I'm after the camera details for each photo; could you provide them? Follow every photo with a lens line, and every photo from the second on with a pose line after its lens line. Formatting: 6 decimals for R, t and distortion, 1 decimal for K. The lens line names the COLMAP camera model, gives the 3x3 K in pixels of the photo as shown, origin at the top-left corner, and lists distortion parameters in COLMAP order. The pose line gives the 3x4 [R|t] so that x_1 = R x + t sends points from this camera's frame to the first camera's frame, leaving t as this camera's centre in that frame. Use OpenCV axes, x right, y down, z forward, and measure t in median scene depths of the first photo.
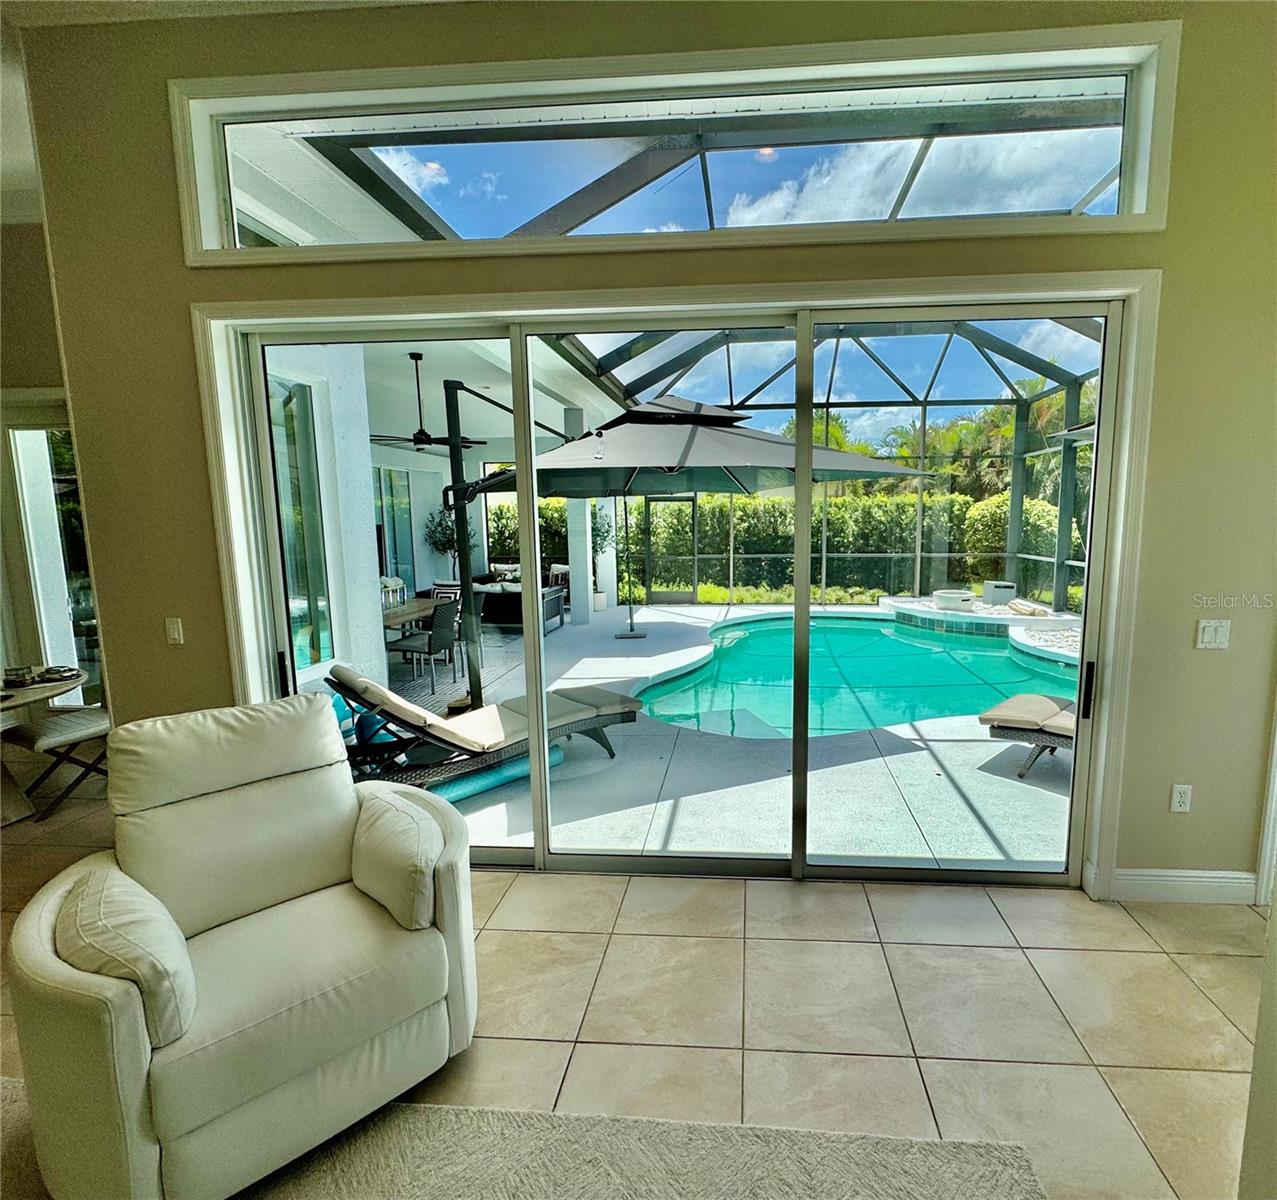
lens RADIAL K [[640.5, 0, 710.1], [0, 640.5, 599.5], [0, 0, 1]] dist [-0.005161, 0.000275]
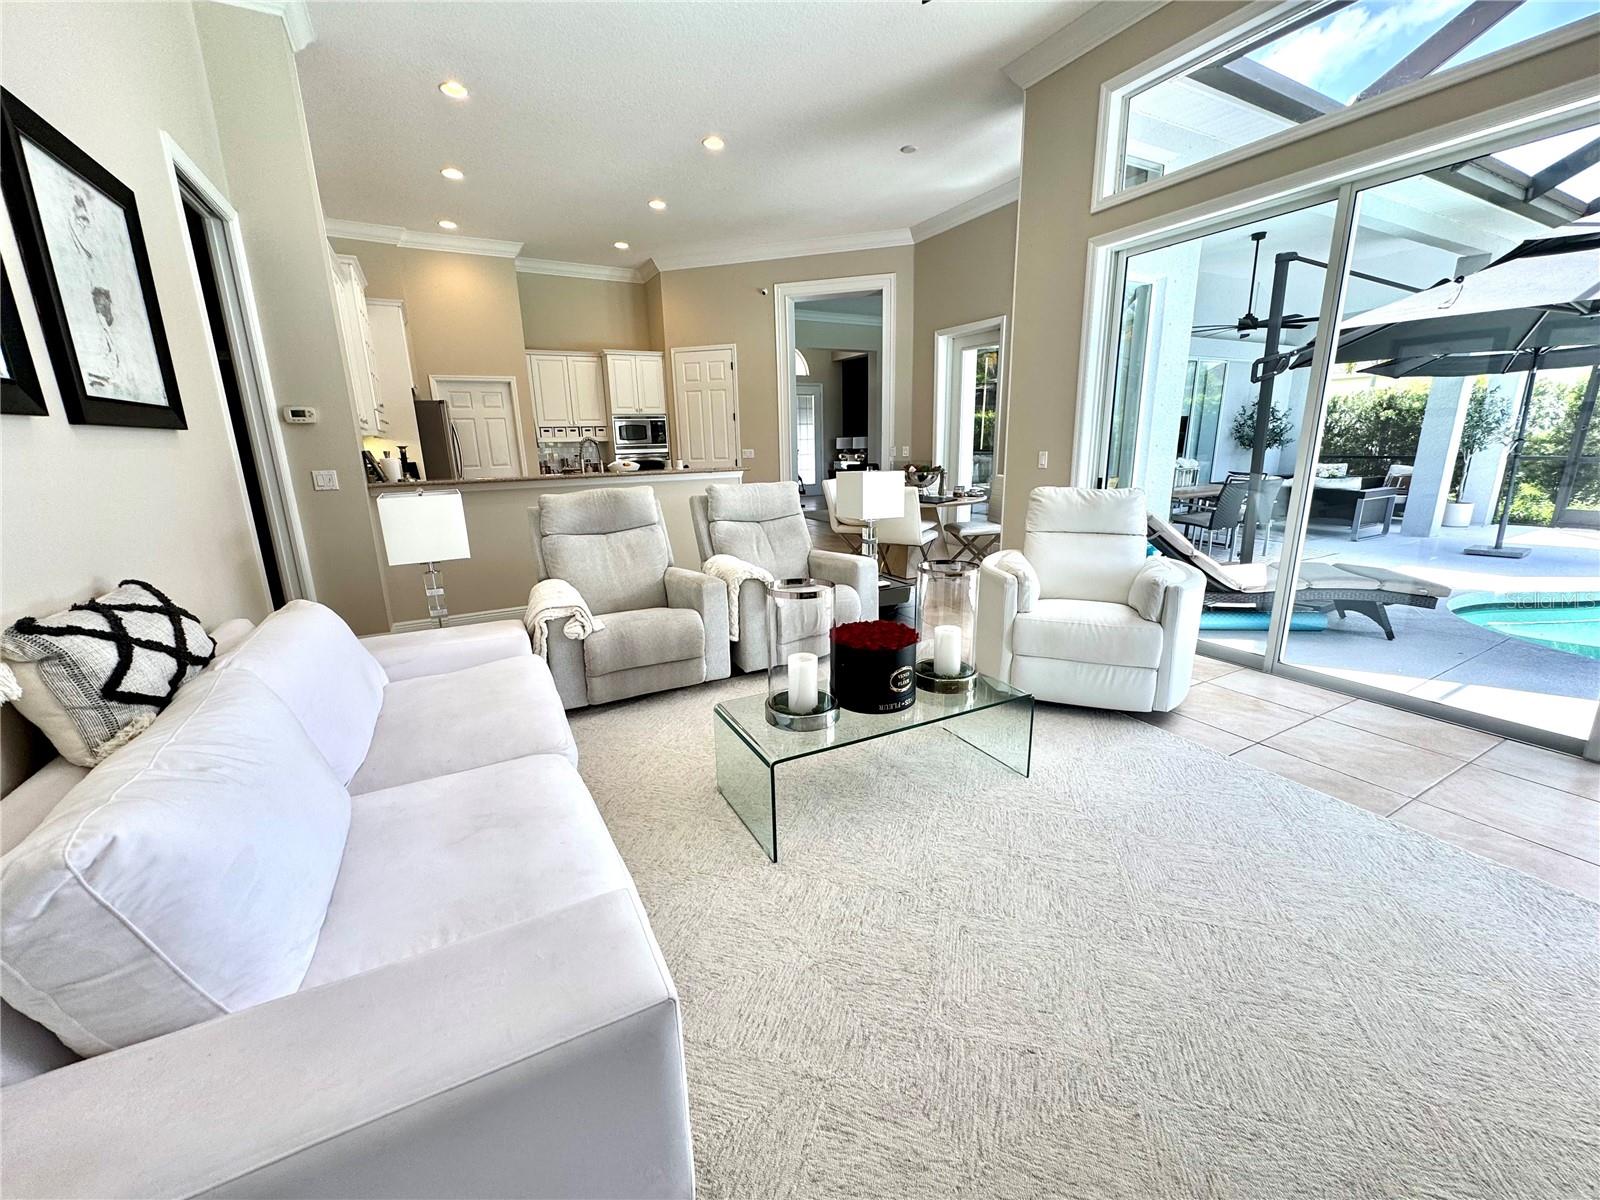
lens RADIAL K [[641.7, 0, 803.5], [0, 641.7, 597.6], [0, 0, 1]] dist [0.001578, -0.000270]
pose [[0.542110, 0.199707, -0.816232, 0.060564], [-0.093056, 0.979642, 0.177885, 0.041732], [0.835139, -0.020478, 0.549657, -0.107274]]
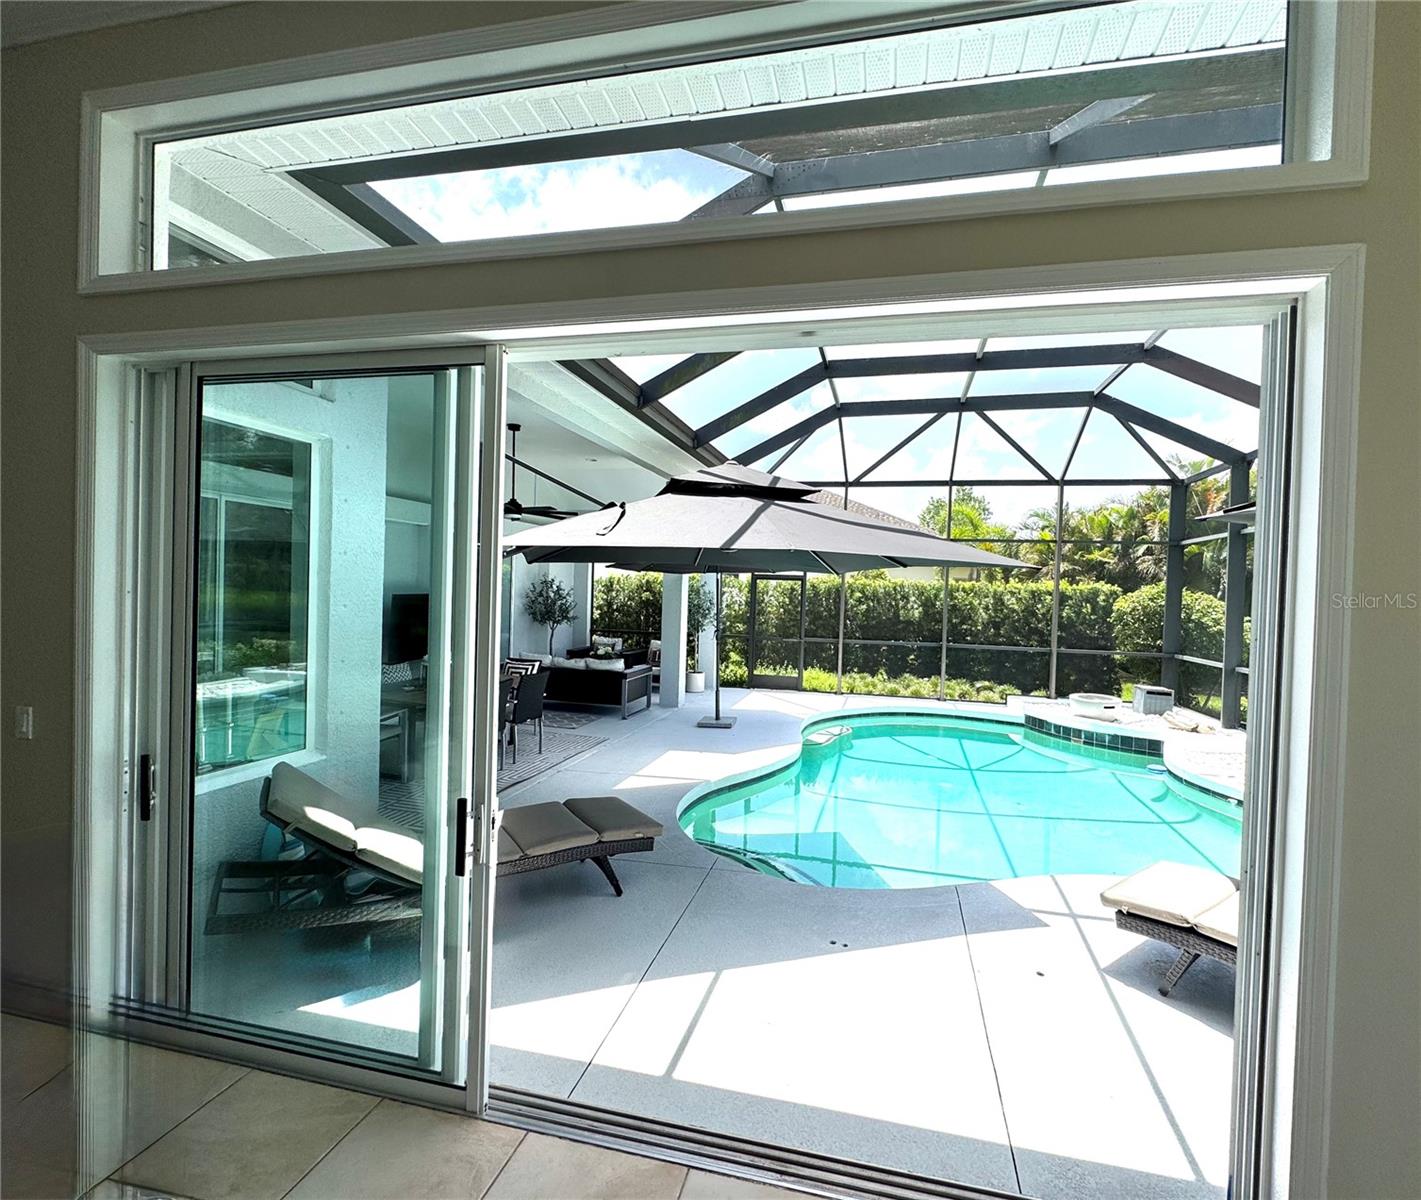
lens RADIAL K [[642.9, 0, 756.4], [0, 642.9, 599.1], [0, 0, 1]] dist [-0.001030, -0.001474]
pose [[0.989054, 0.040679, -0.141836, 0.050663], [-0.057250, 0.991740, -0.114777, -0.017035], [0.135995, 0.121640, 0.983214, 0.078168]]
